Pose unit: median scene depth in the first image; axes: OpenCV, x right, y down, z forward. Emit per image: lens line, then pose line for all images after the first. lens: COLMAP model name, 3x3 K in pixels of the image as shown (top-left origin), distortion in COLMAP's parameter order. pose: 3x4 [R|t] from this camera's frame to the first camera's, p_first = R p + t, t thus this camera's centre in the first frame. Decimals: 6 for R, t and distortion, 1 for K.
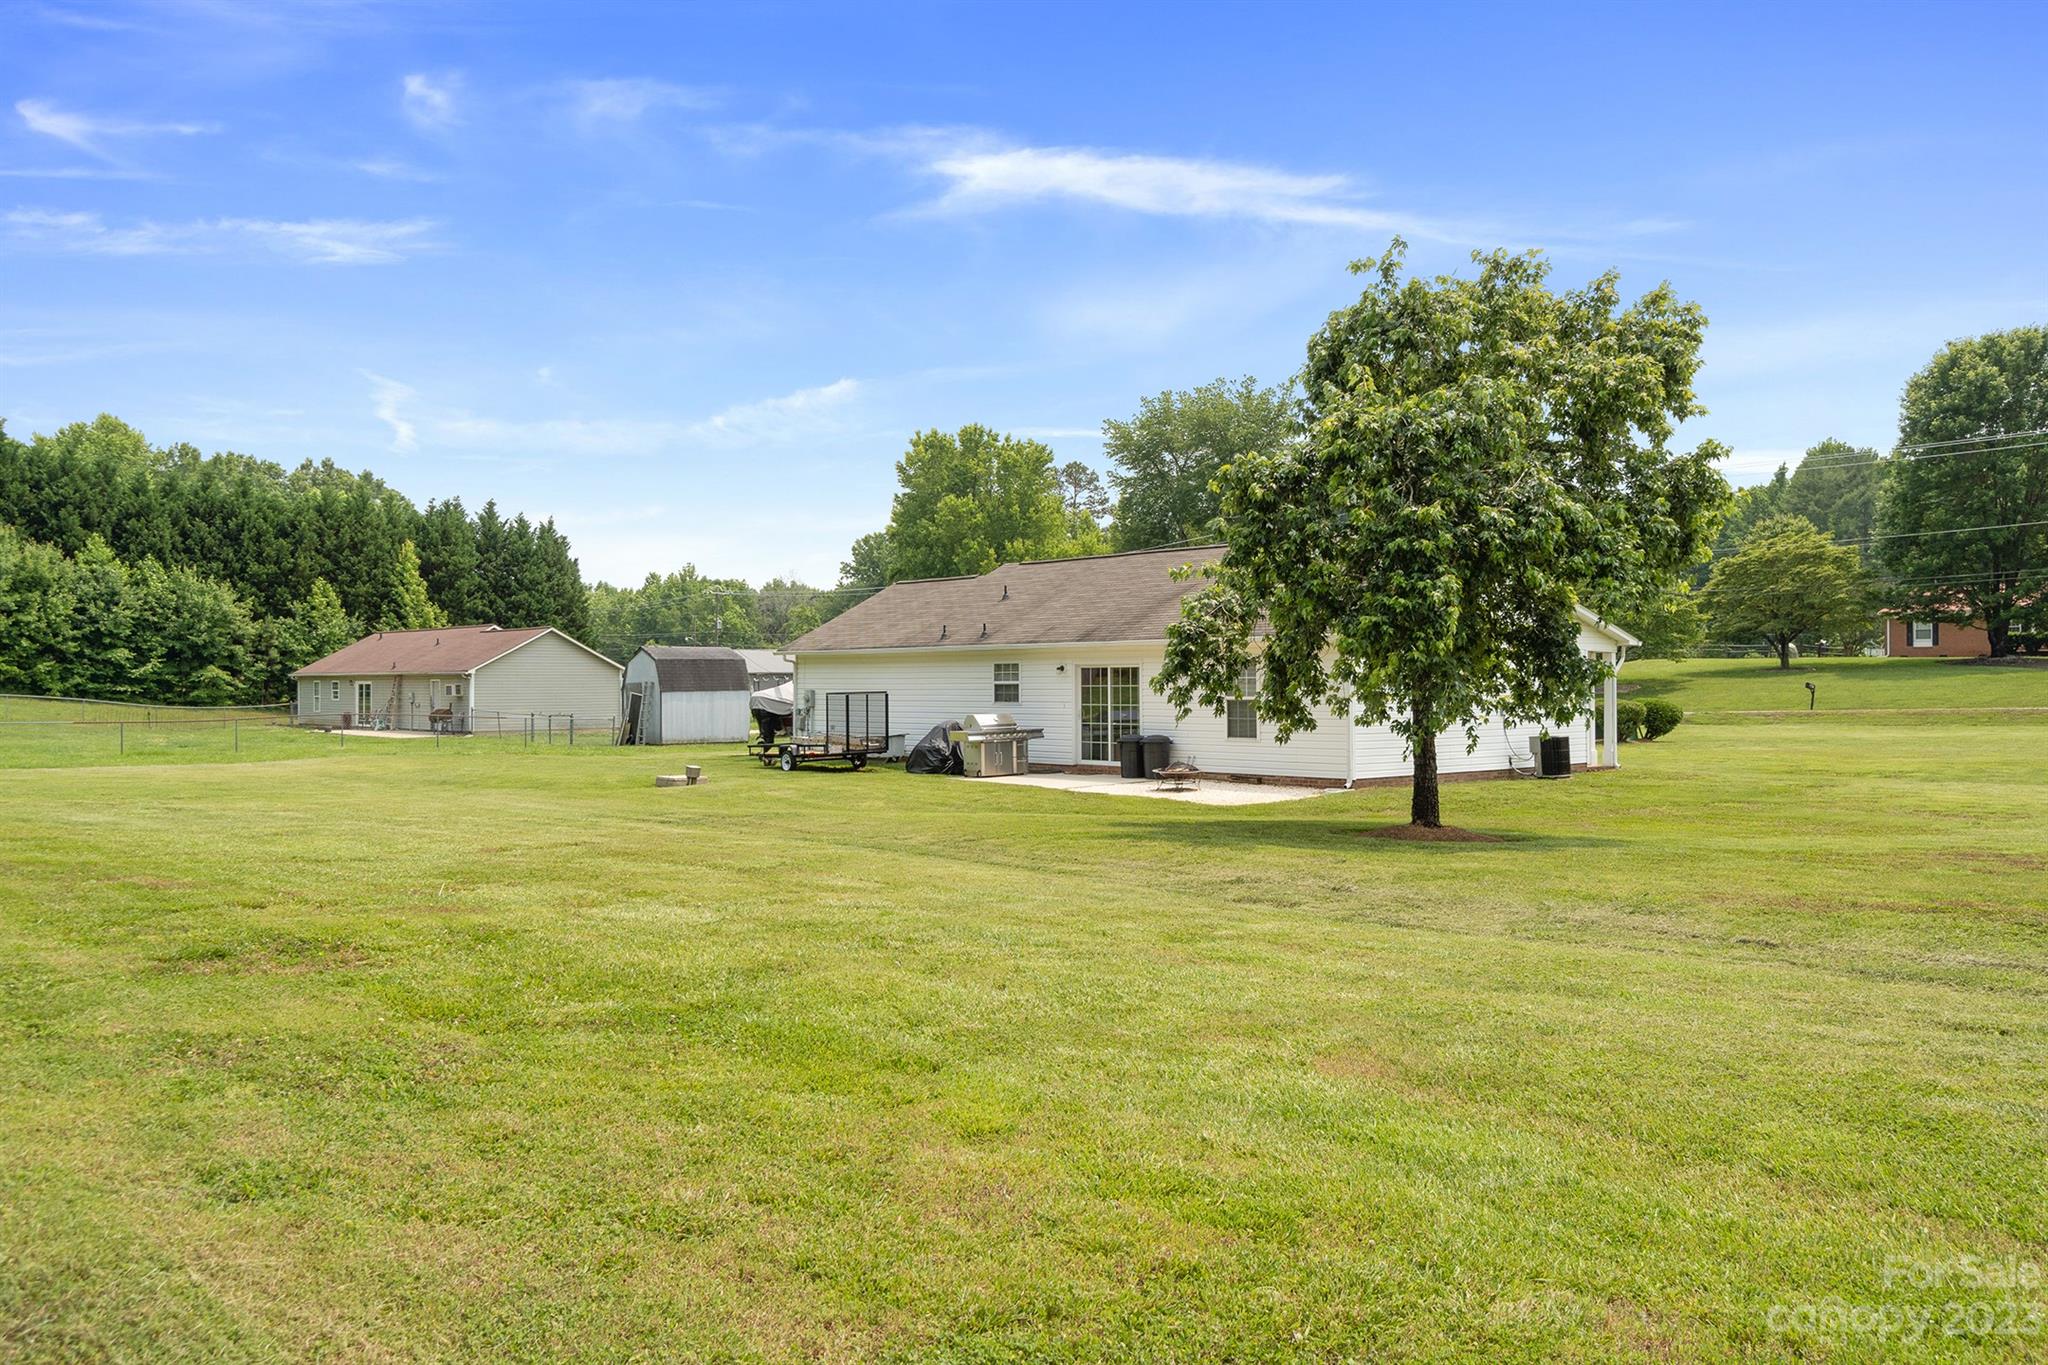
lens RADIAL K [[1635.2, 0, 1009.1], [0, 1635.2, 677.6], [0, 0, 1]] dist [-0.002342, 0.001122]
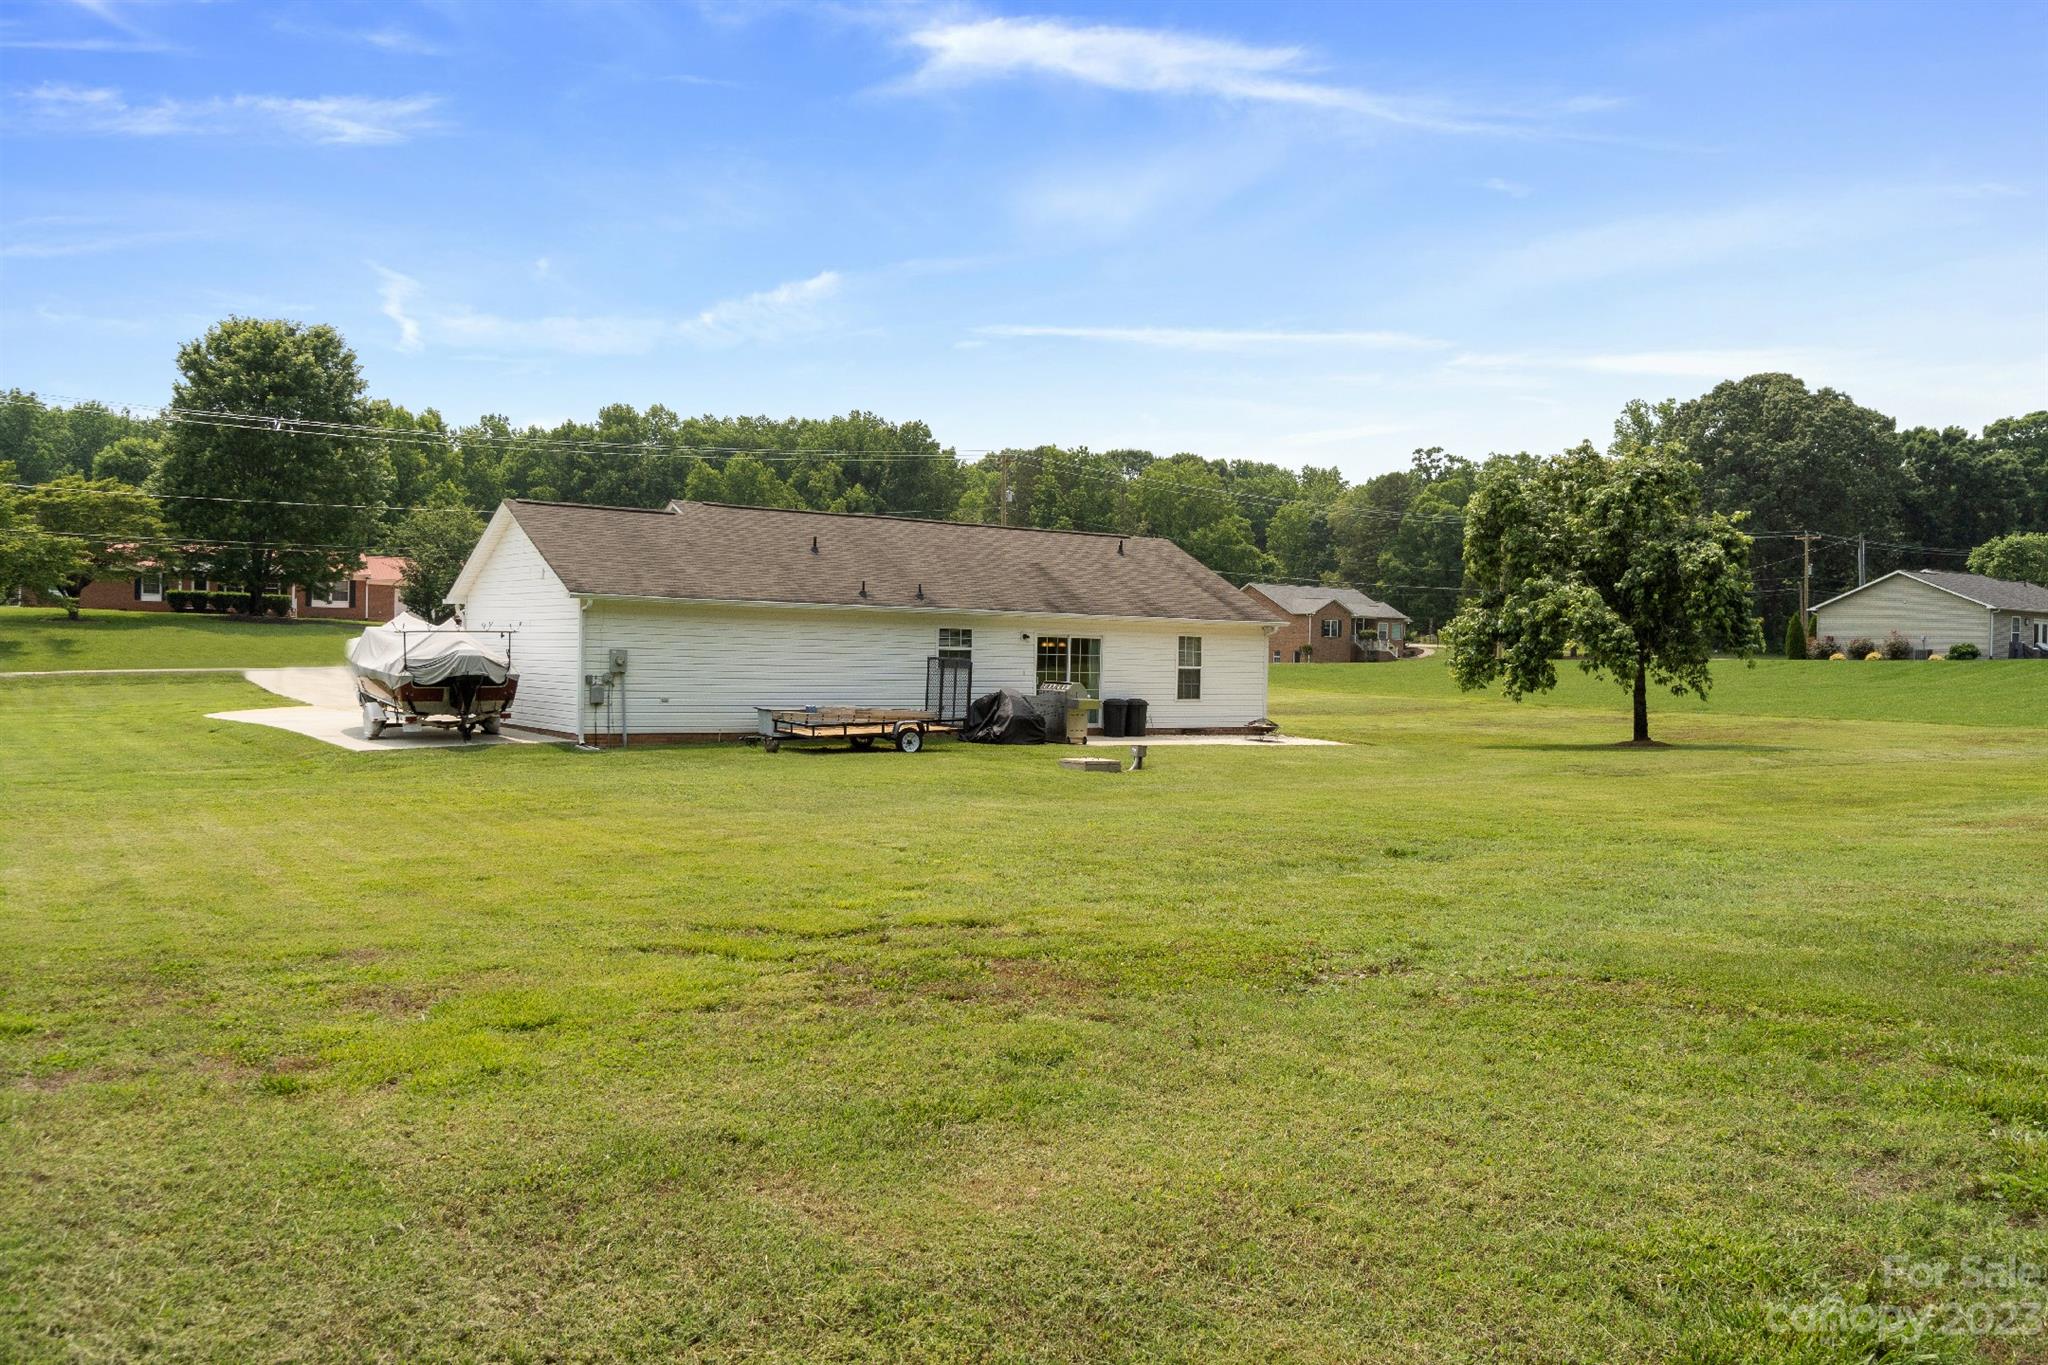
lens RADIAL K [[1602.9, 0, 1024.0], [0, 1602.9, 682.5], [0, 0, 1]] dist [0.003732, 0.003149]
pose [[0.091441, -0.010914, 0.995751, -0.951910], [-0.026765, 0.999552, 0.013414, 0.009310], [-0.995451, -0.027878, 0.091108, 0.885269]]
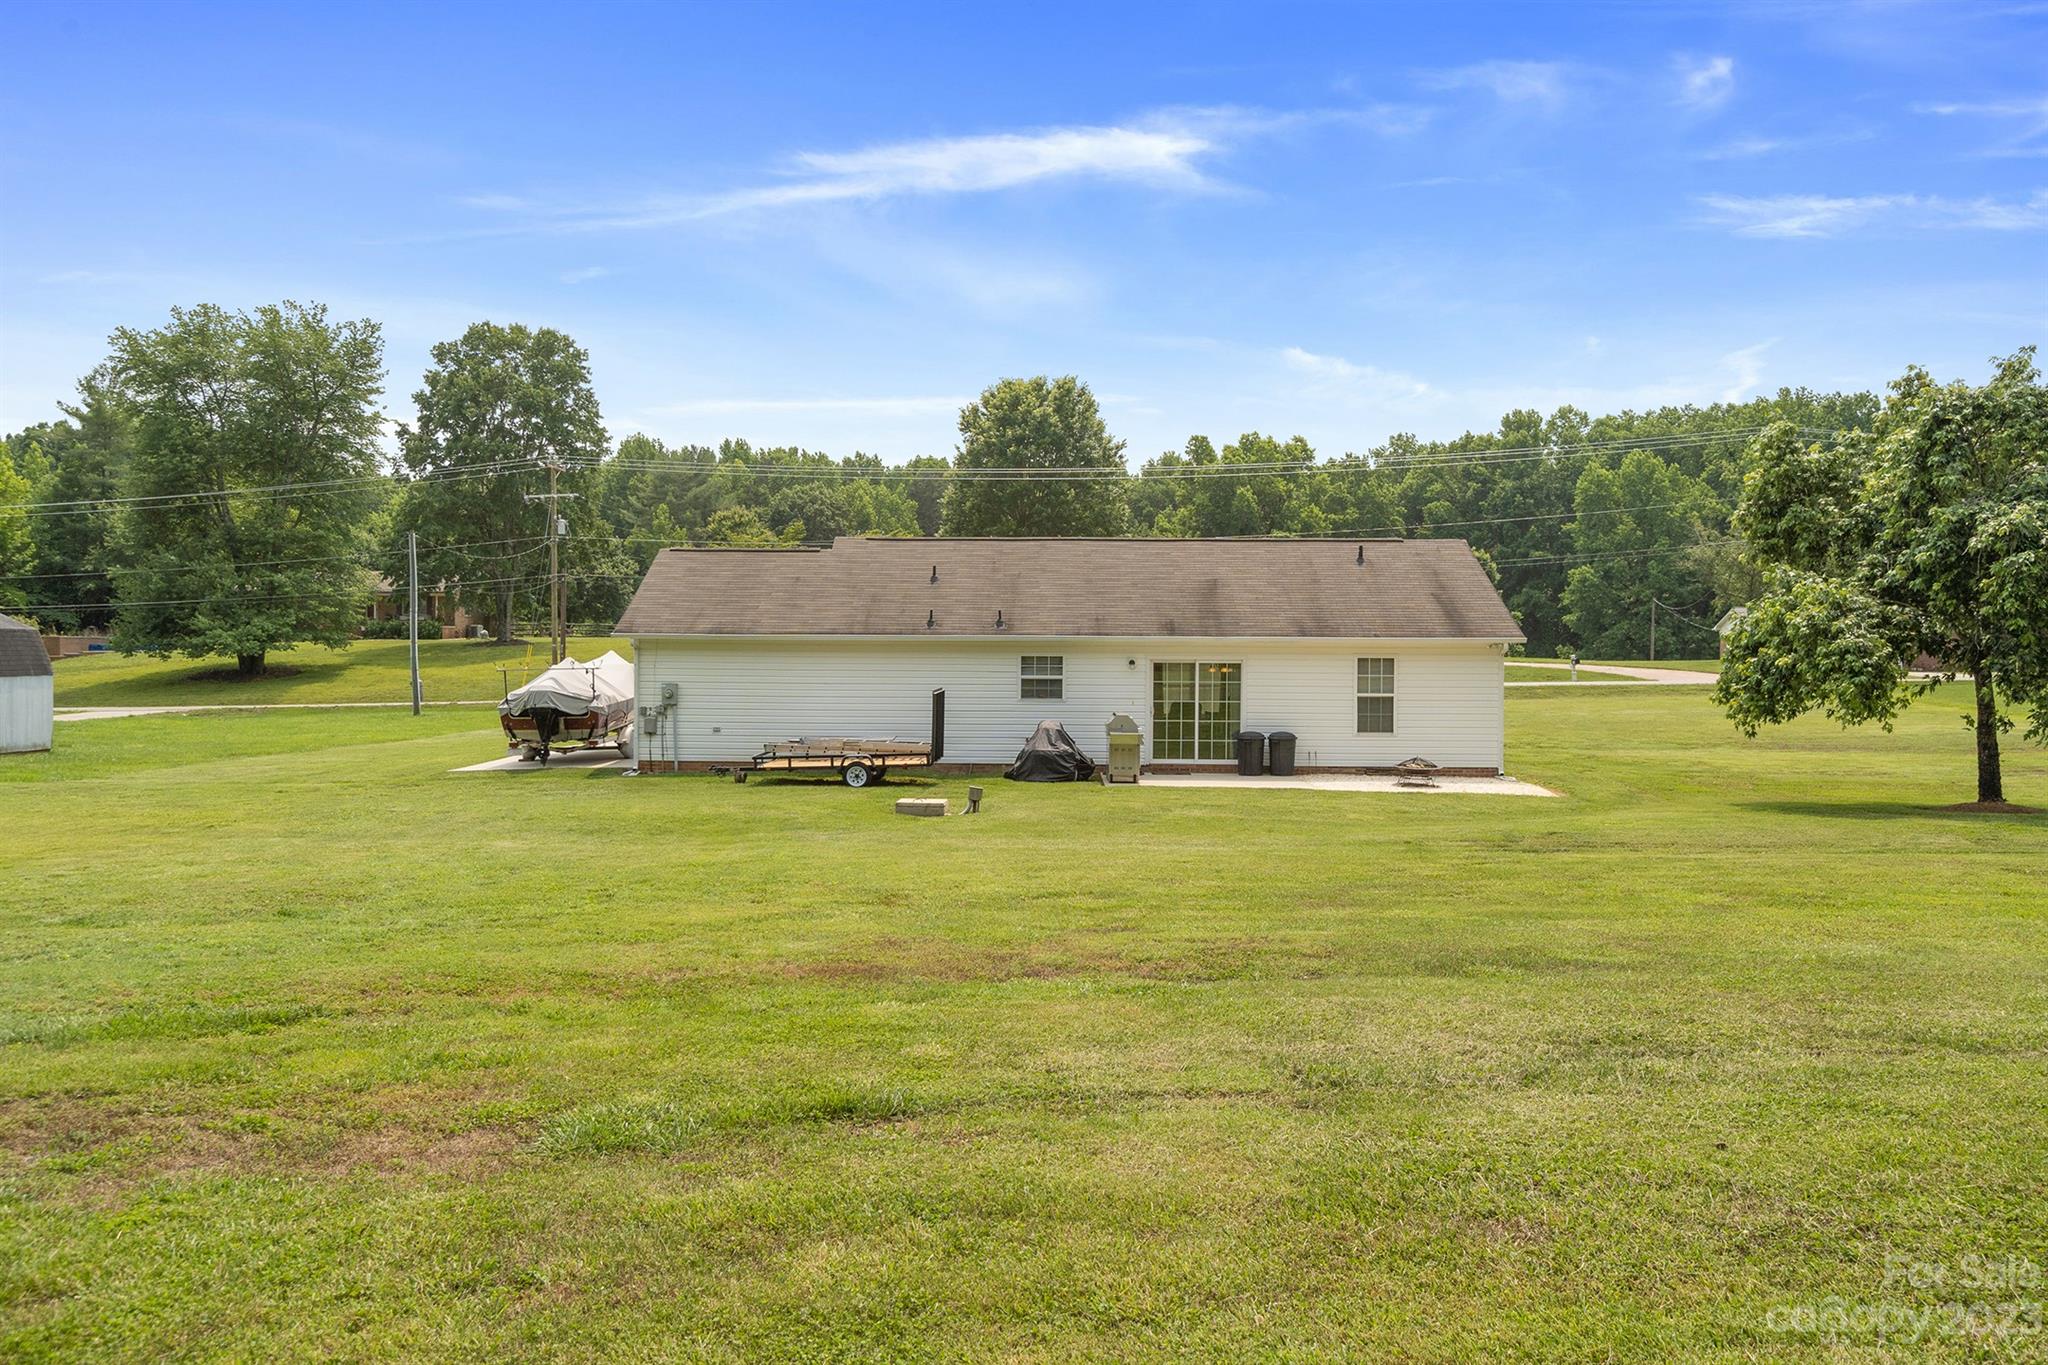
lens RADIAL K [[1635.2, 0, 1009.1], [0, 1635.2, 677.6], [0, 0, 1]] dist [-0.002342, 0.001122]
pose [[0.673185, -0.002524, 0.739470, -0.693802], [-0.011378, 0.999840, 0.013771, -0.008995], [-0.739387, -0.017684, 0.673049, 0.411953]]
